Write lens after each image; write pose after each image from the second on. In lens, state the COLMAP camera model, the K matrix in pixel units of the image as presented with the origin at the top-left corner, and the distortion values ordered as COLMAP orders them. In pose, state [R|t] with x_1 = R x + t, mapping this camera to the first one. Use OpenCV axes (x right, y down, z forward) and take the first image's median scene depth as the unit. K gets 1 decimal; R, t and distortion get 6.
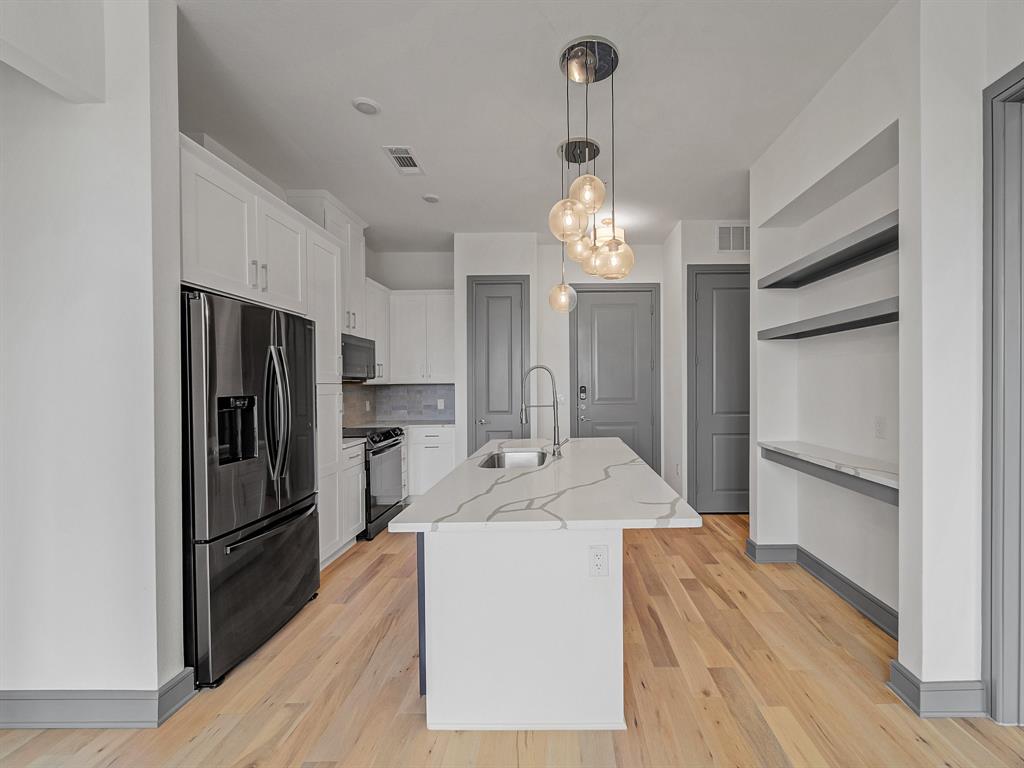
lens RADIAL K [[443.4, 0, 562.2], [0, 443.4, 387.4], [0, 0, 1]] dist [-0.000616, -0.000933]
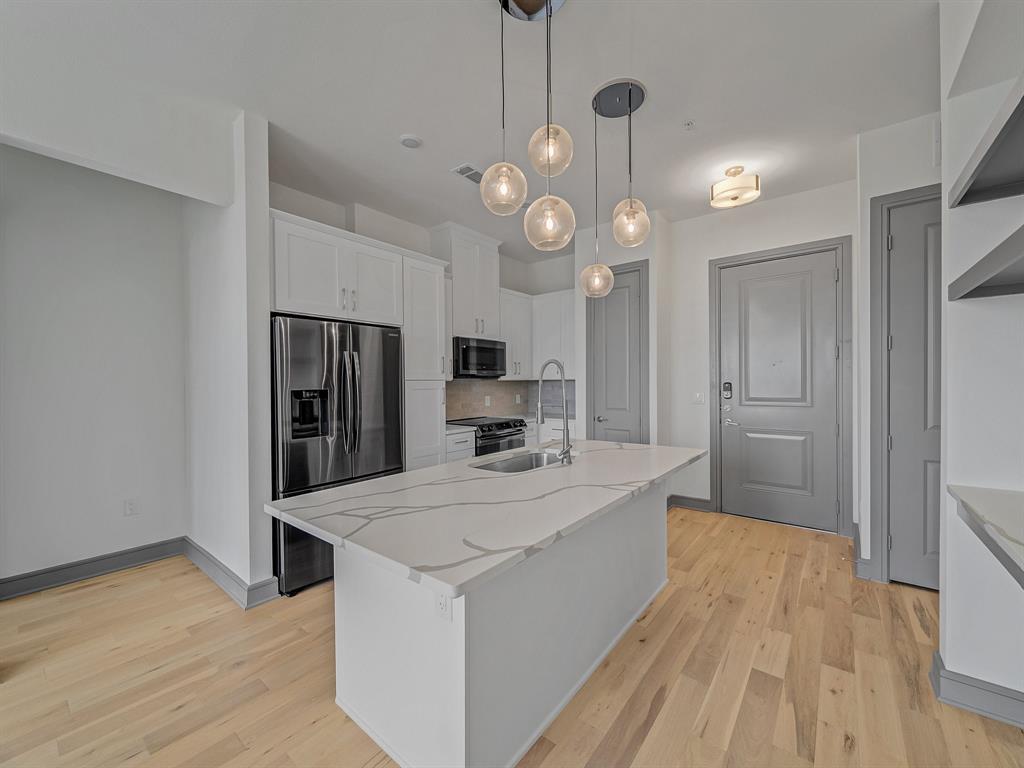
lens RADIAL K [[406.7, 0, 509.8], [0, 406.7, 384.5], [0, 0, 1]] dist [0.002288, -0.001763]
pose [[0.773836, 0.006003, -0.633358, 0.364747], [-0.003117, 0.999979, 0.005670, -0.003508], [0.633378, -0.002413, 0.773839, 0.283641]]
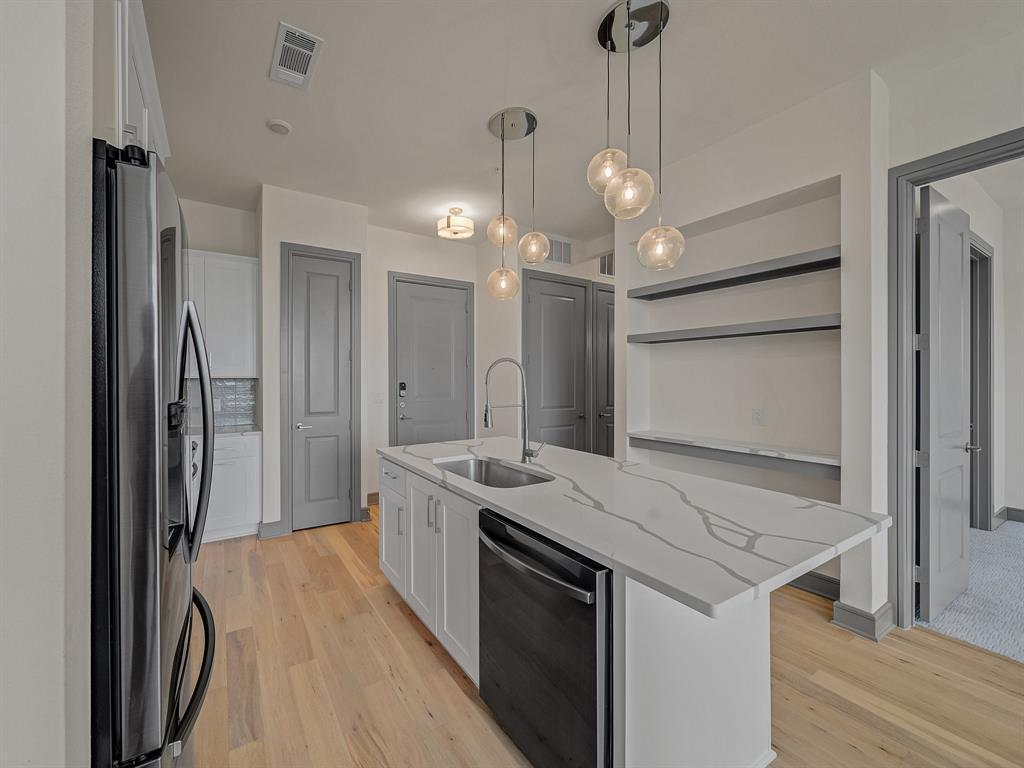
lens RADIAL K [[406.7, 0, 465.3], [0, 406.7, 382.9], [0, 0, 1]] dist [0.002288, -0.001763]
pose [[0.861954, 0.004653, 0.506965, -0.470991], [-0.003481, 0.999989, -0.003258, 0.000106], [-0.506974, 0.001043, 0.861961, 0.333258]]
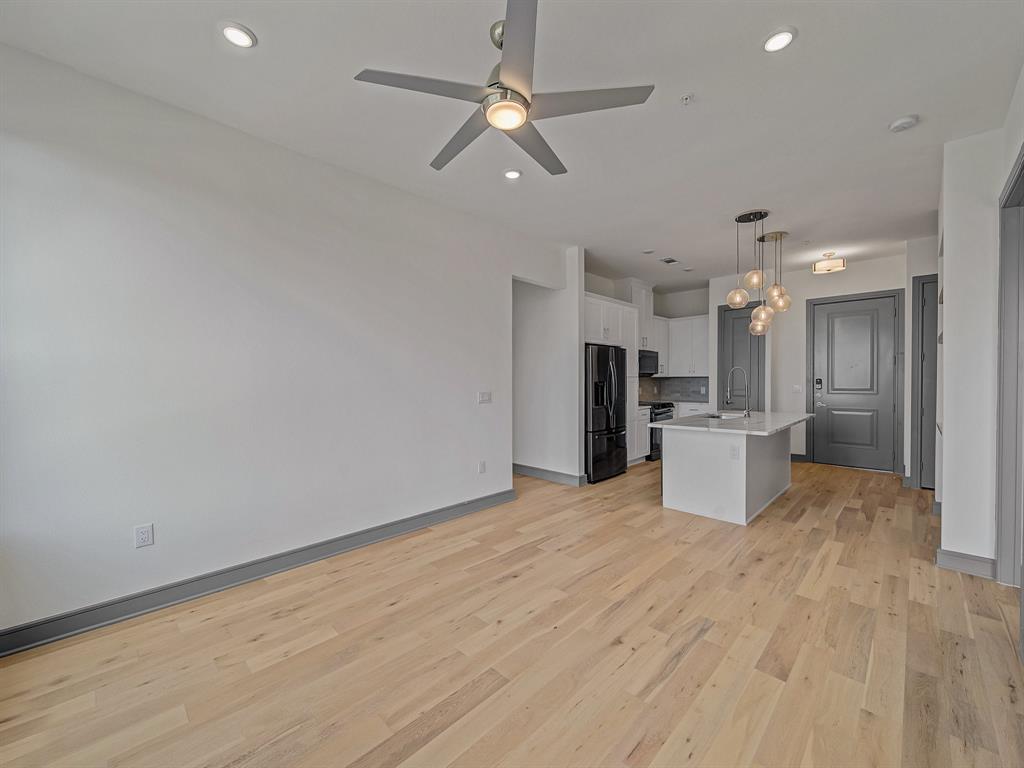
lens RADIAL K [[406.7, 0, 509.2], [0, 406.7, 384.2], [0, 0, 1]] dist [0.002288, -0.001763]
pose [[0.702155, 0.013224, -0.711902, 0.438811], [-0.005500, 0.999898, 0.013149, 0.004126], [0.712003, -0.005317, 0.702156, -0.773125]]
